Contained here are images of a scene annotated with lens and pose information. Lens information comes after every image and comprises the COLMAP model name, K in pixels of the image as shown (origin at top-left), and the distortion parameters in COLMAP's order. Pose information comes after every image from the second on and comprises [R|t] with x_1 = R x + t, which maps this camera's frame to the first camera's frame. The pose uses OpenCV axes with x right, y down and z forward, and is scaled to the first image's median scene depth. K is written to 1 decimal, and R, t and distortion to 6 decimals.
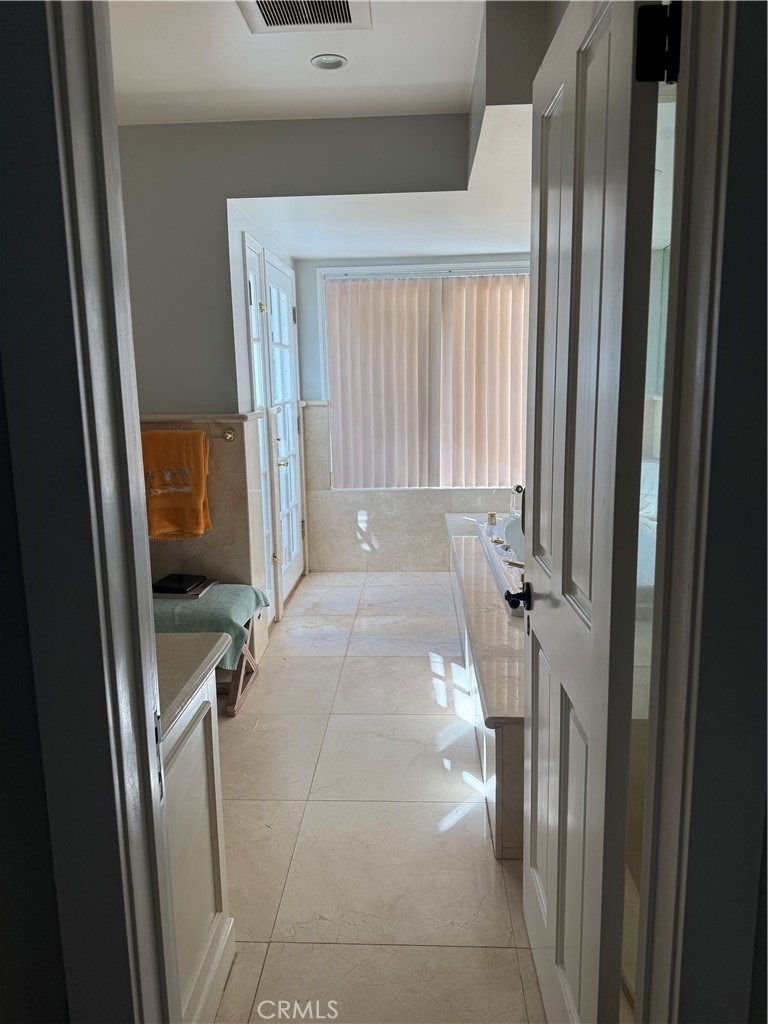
lens RADIAL K [[706.4, 0, 382.6], [0, 706.4, 513.0], [0, 0, 1]] dist [0.030702, -0.032572]
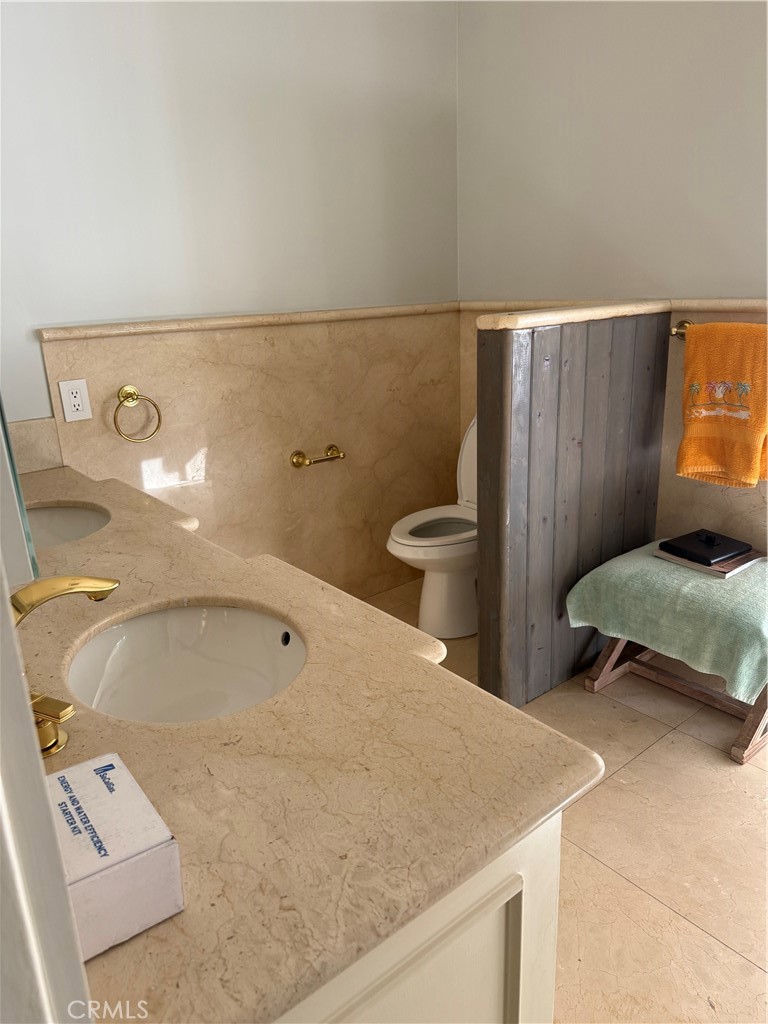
lens RADIAL K [[706.4, 0, 386.5], [0, 706.4, 509.0], [0, 0, 1]] dist [0.030702, -0.032572]
pose [[0.660399, 0.210250, -0.720880, 0.002855], [-0.098760, 0.975982, 0.194178, -0.043427], [0.744392, -0.057041, 0.665302, 0.299525]]
